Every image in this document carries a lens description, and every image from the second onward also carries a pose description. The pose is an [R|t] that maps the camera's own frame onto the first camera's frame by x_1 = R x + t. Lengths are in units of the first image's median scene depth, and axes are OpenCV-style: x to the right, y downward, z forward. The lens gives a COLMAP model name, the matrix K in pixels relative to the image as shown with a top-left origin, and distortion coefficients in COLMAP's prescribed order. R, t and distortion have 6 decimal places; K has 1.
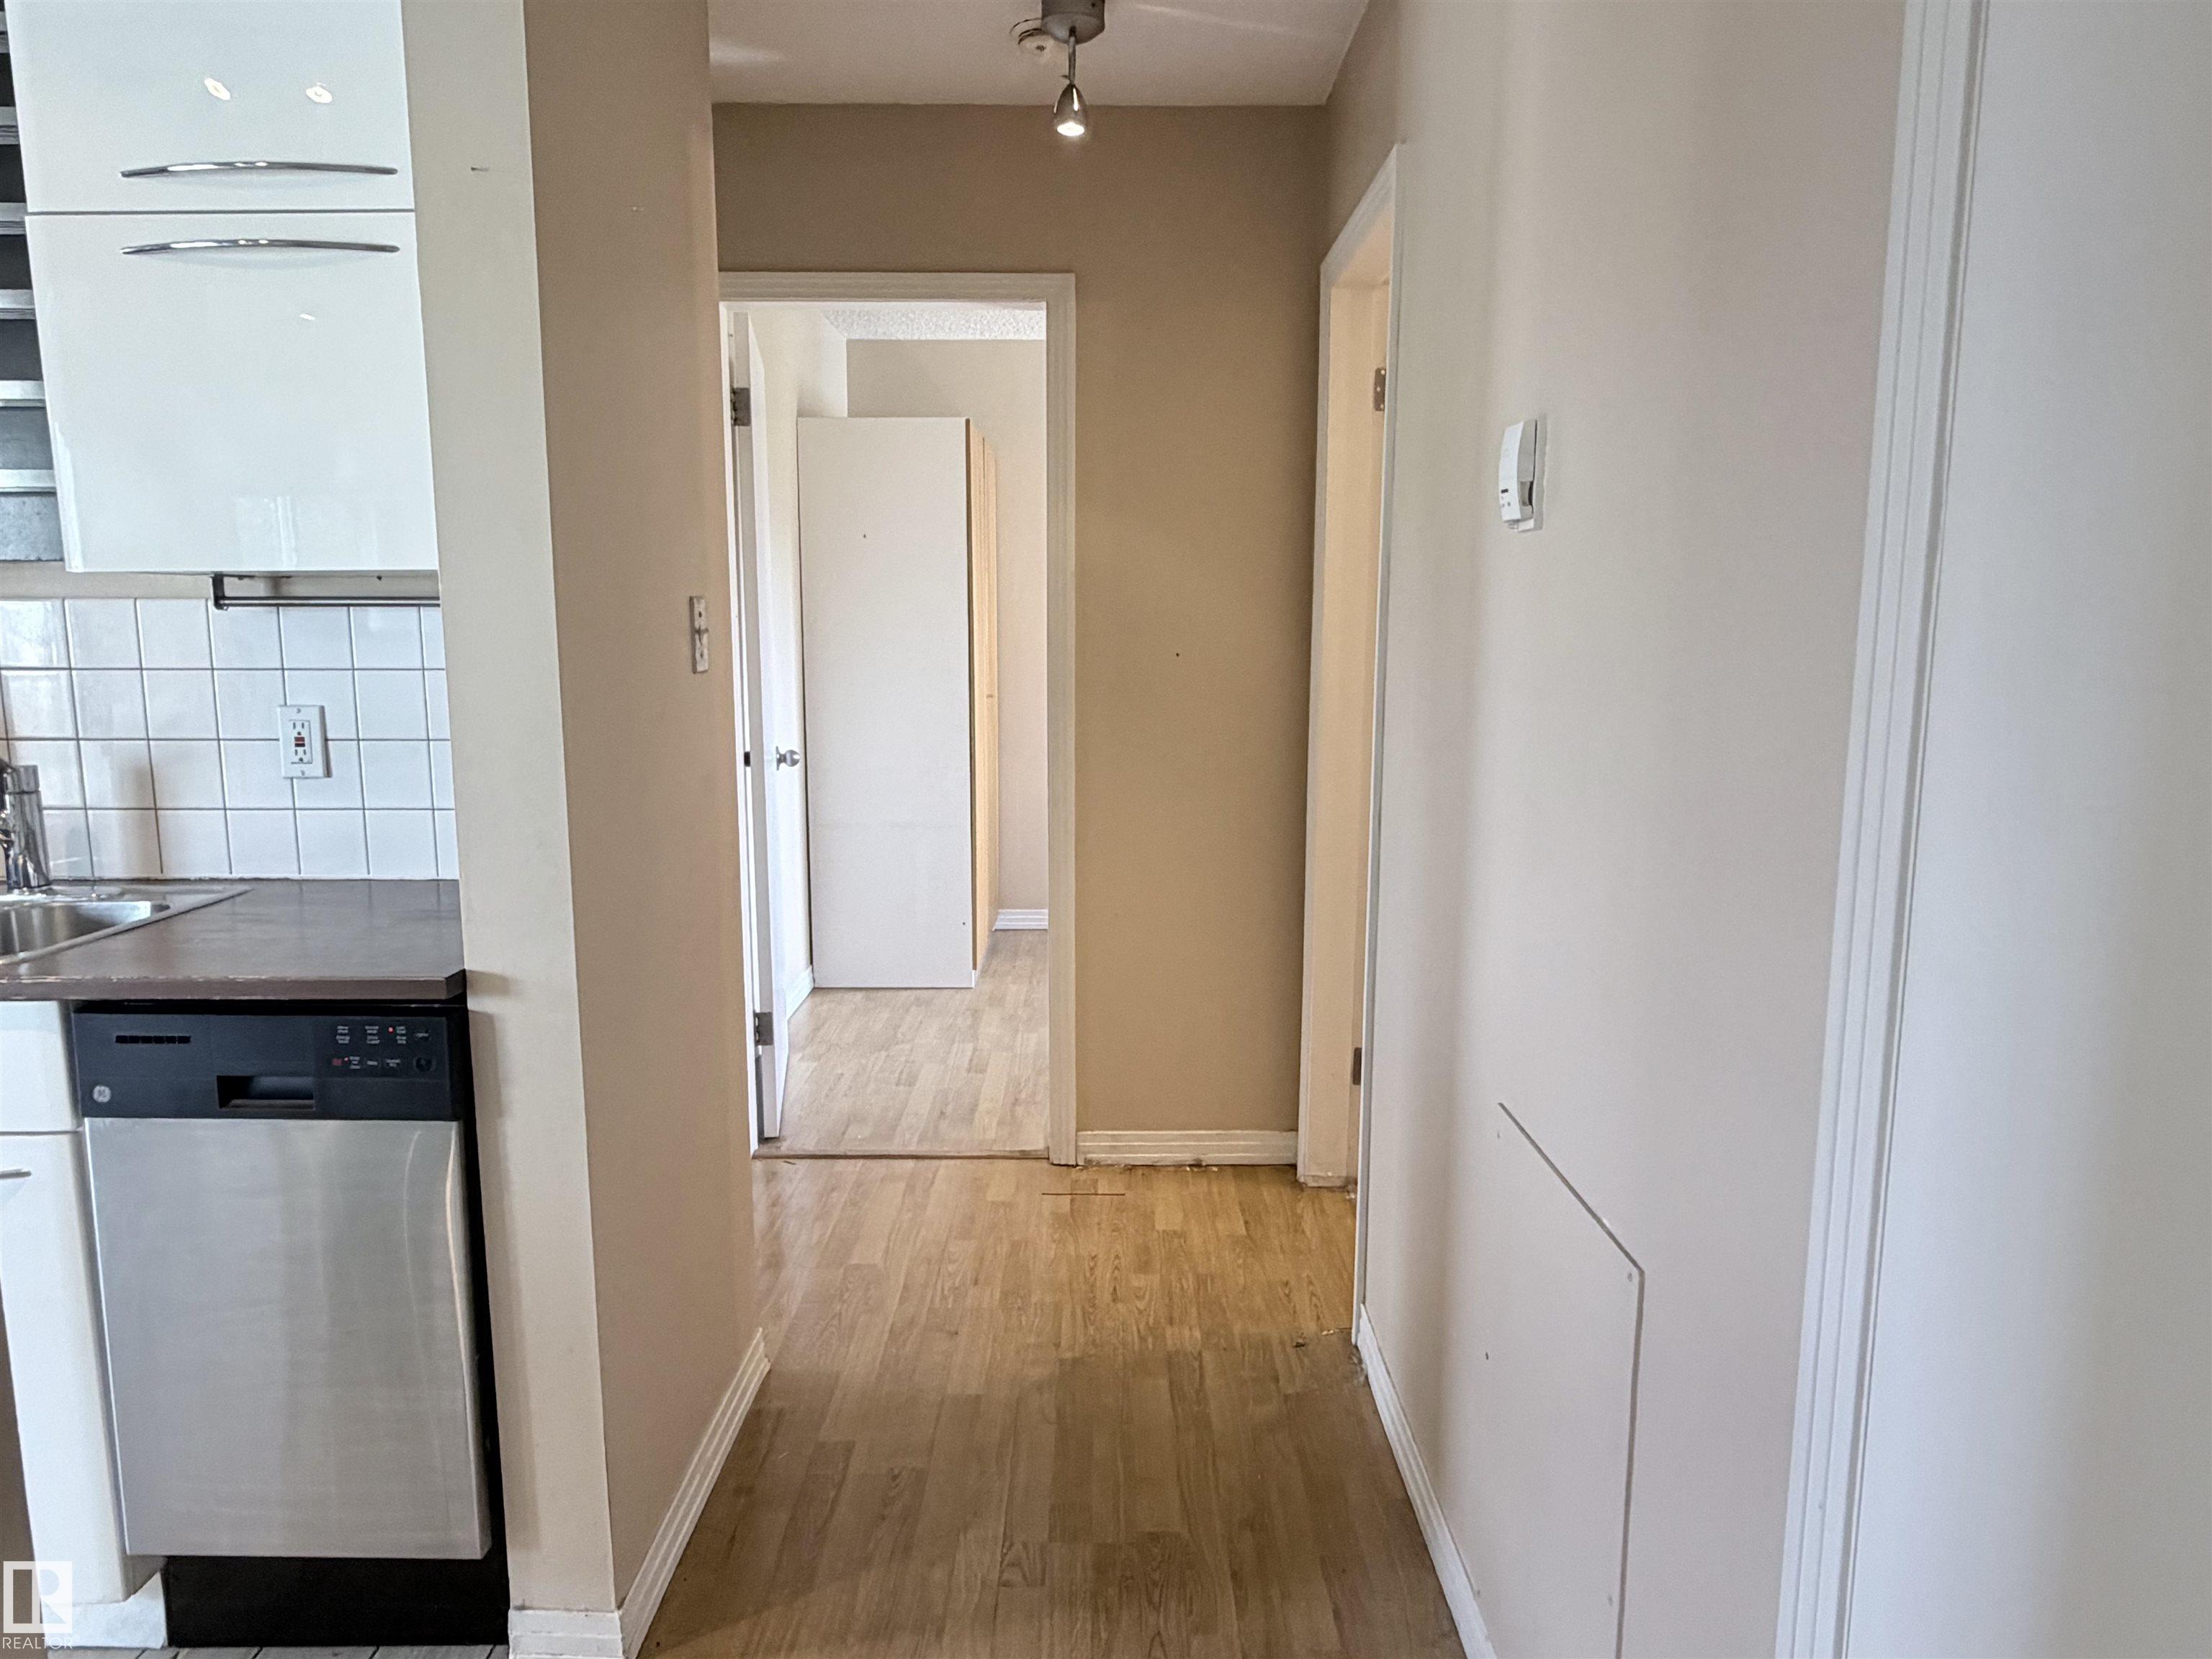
lens RADIAL K [[1446.5, 0, 1100.1], [0, 1446.5, 840.5], [0, 0, 1]] dist [0.000168, 0.003146]
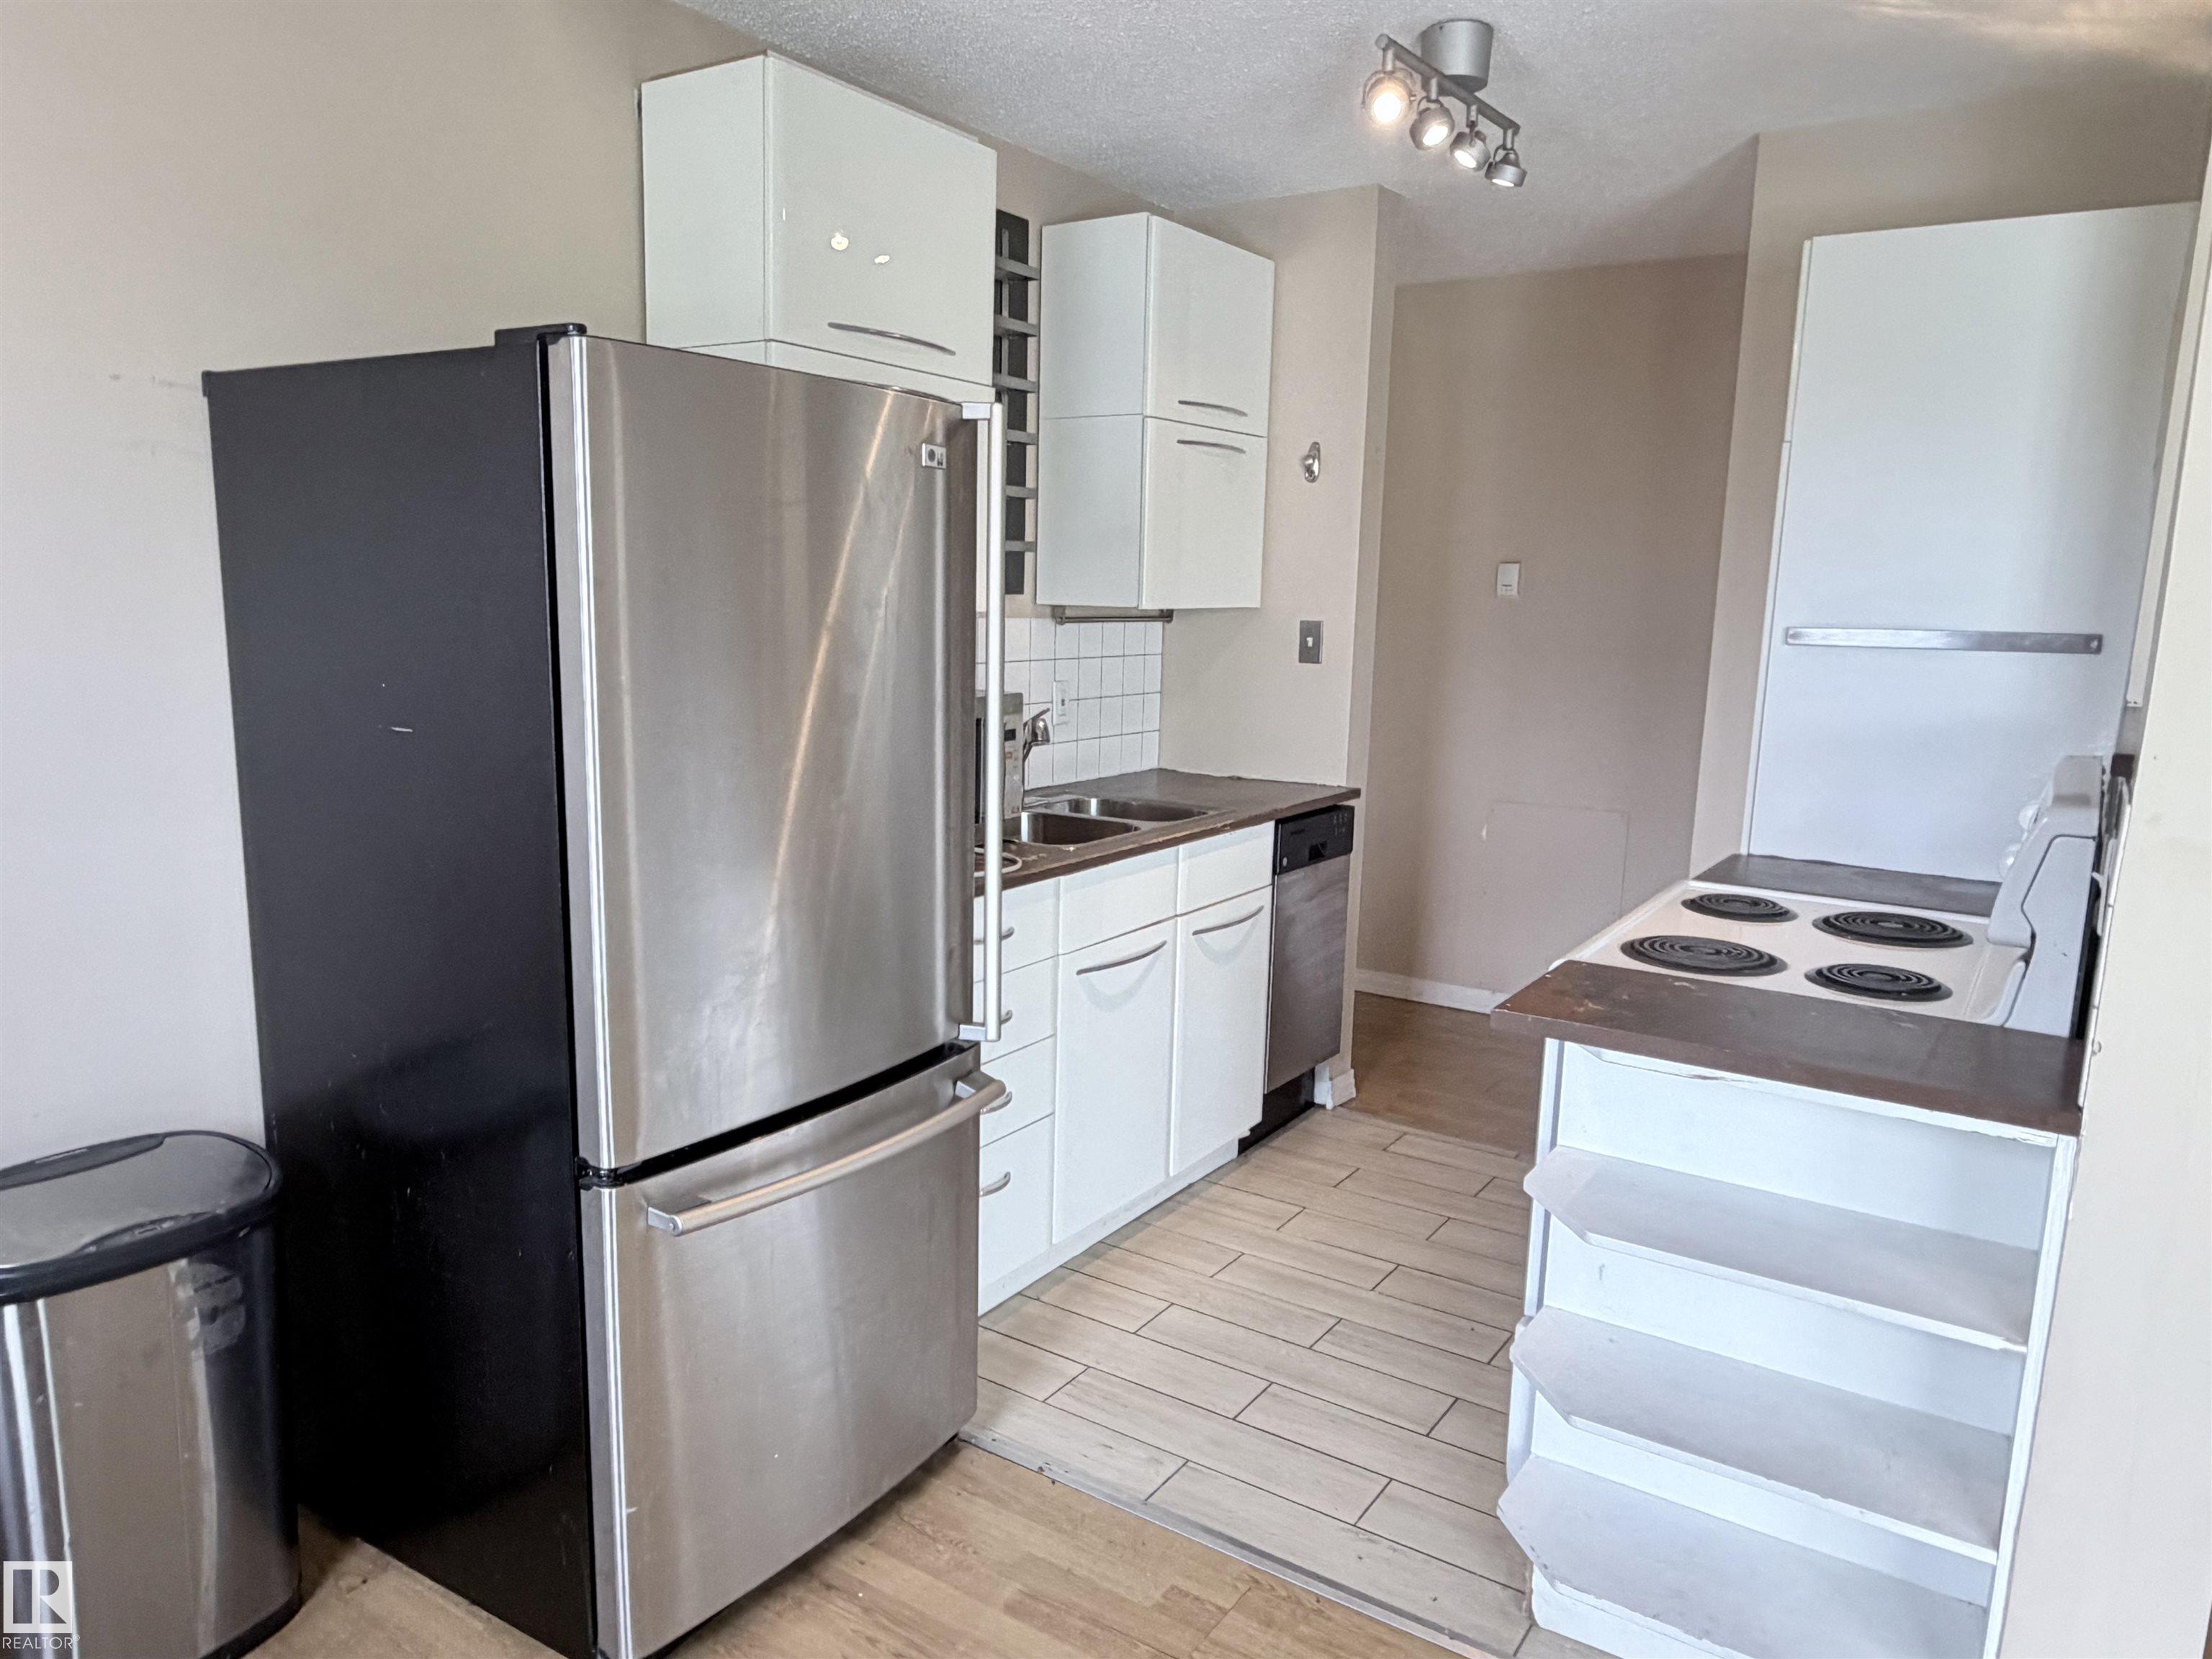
lens RADIAL K [[1494.6, 0, 1102.7], [0, 1494.6, 855.2], [0, 0, 1]] dist [-0.004596, 0.000599]
pose [[0.554379, -0.139743, 0.820448, -2.050312], [0.104165, 0.989702, 0.098186, -0.059874], [-0.825720, 0.031030, 0.563226, -0.008997]]
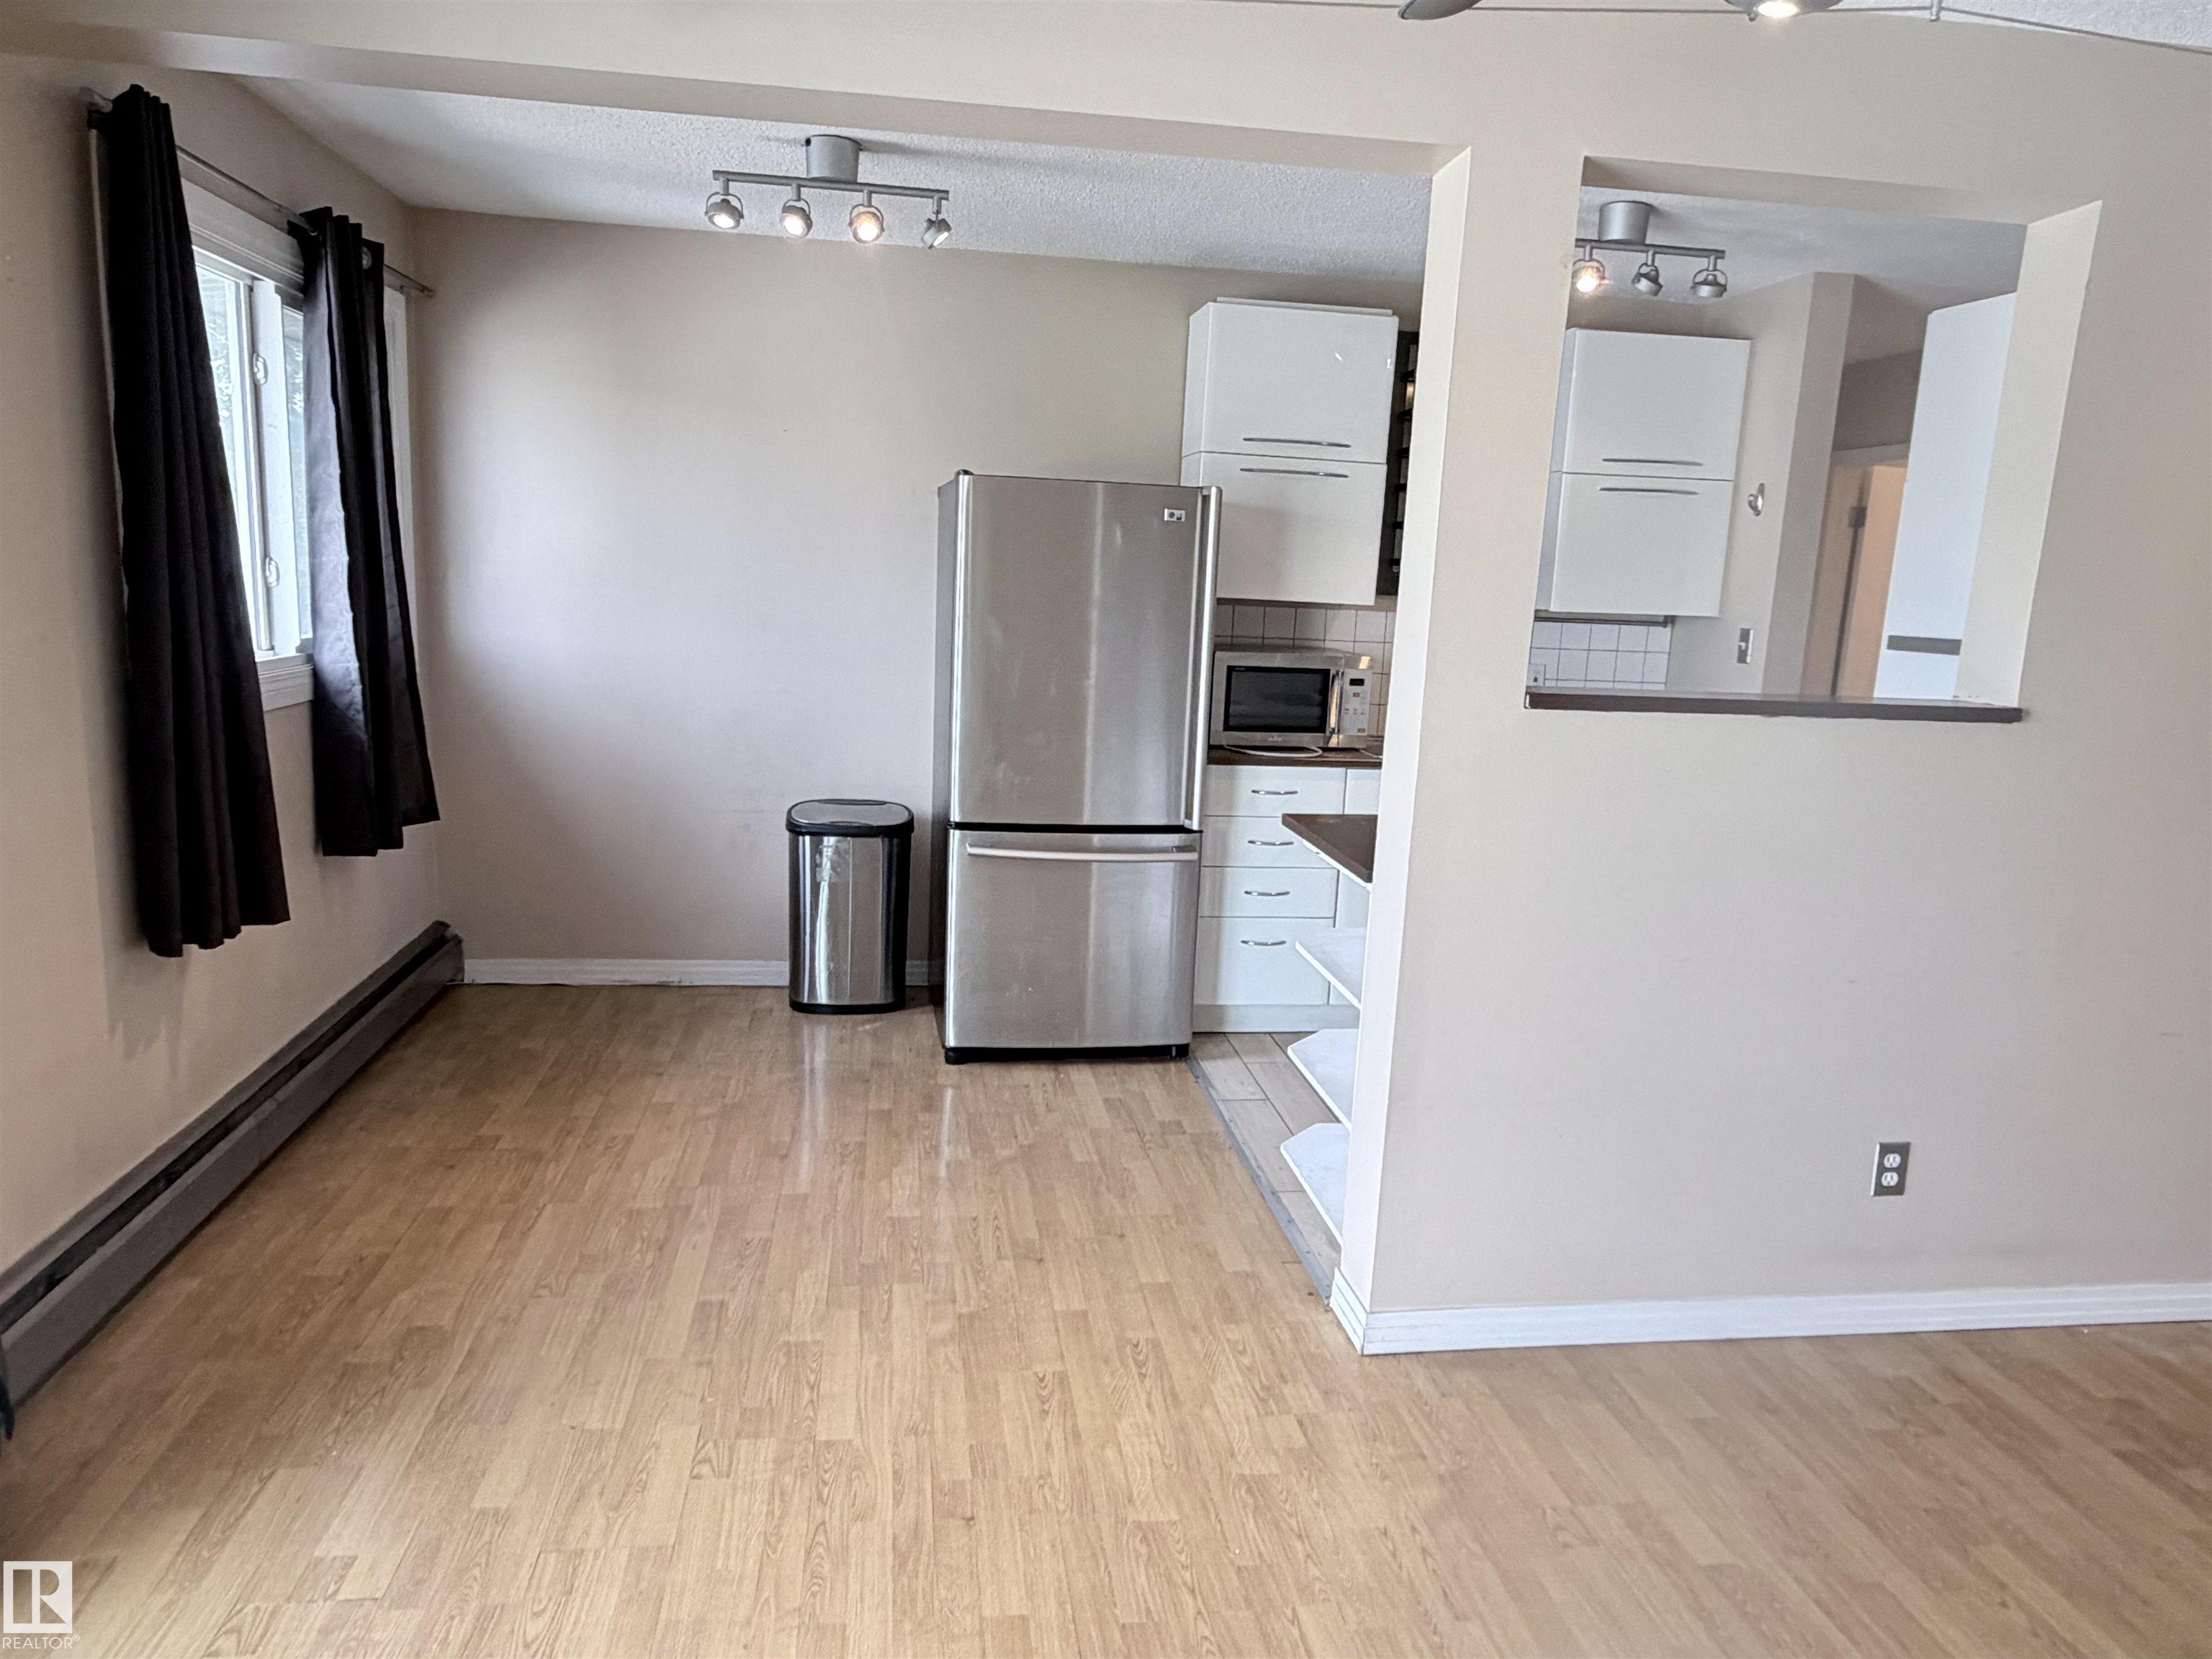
lens RADIAL K [[1446.5, 0, 1100.1], [0, 1446.5, 840.5], [0, 0, 1]] dist [0.000168, 0.003146]
pose [[0.989299, 0.013639, 0.145262, -1.628402], [-0.019485, 0.999053, 0.038898, 0.116171], [-0.144594, -0.041312, 0.988628, -1.229932]]
